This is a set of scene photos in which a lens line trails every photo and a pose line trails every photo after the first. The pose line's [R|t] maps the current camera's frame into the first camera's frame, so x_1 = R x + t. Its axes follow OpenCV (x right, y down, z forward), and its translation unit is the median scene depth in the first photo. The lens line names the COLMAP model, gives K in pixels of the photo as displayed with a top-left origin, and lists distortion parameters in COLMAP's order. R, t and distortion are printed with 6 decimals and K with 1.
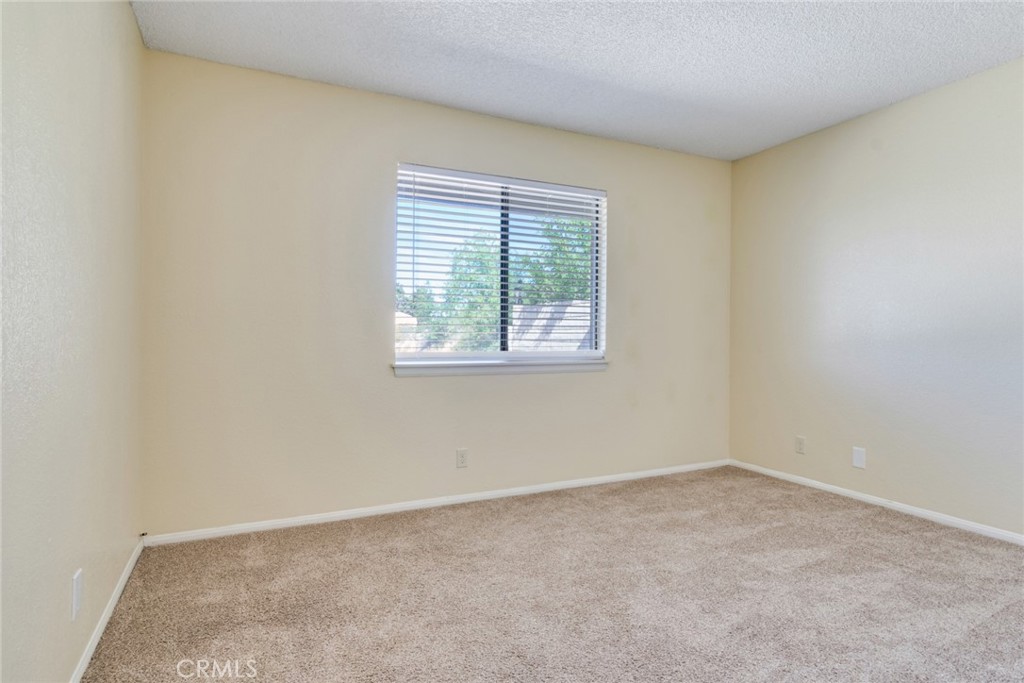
lens RADIAL K [[547.2, 0, 512.8], [0, 547.2, 340.2], [0, 0, 1]] dist [0.007391, 0.000675]
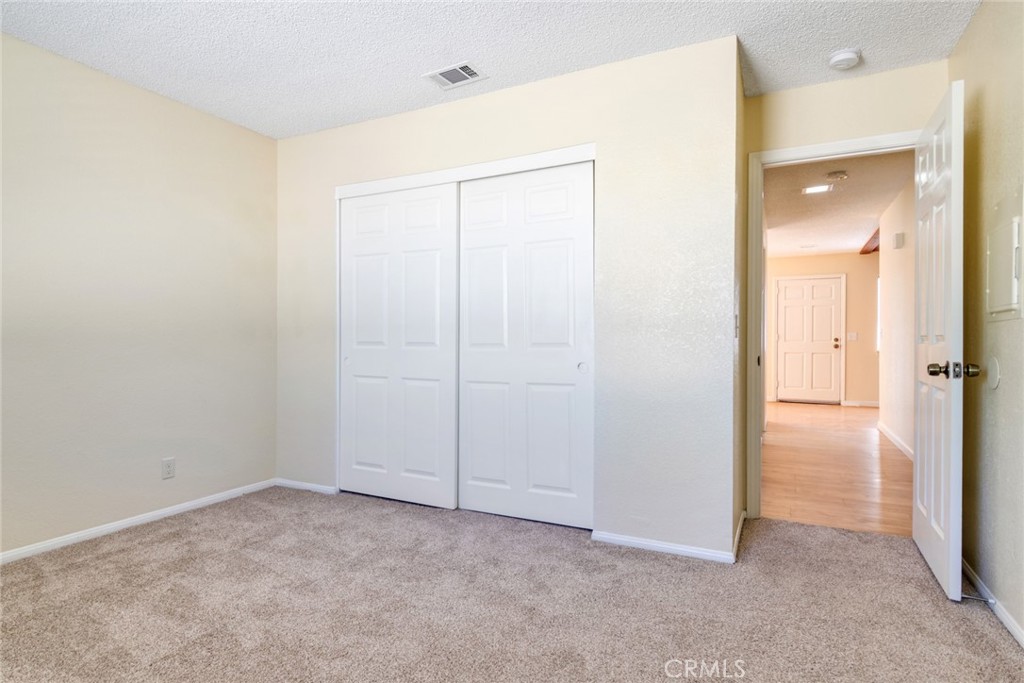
lens RADIAL K [[547.2, 0, 509.8], [0, 547.2, 342.2], [0, 0, 1]] dist [0.007391, 0.000675]
pose [[-0.608660, 0.000682, 0.793431, -0.418473], [0.007233, 0.999963, 0.004689, 0.010967], [-0.793398, 0.008593, -0.608642, 1.170283]]
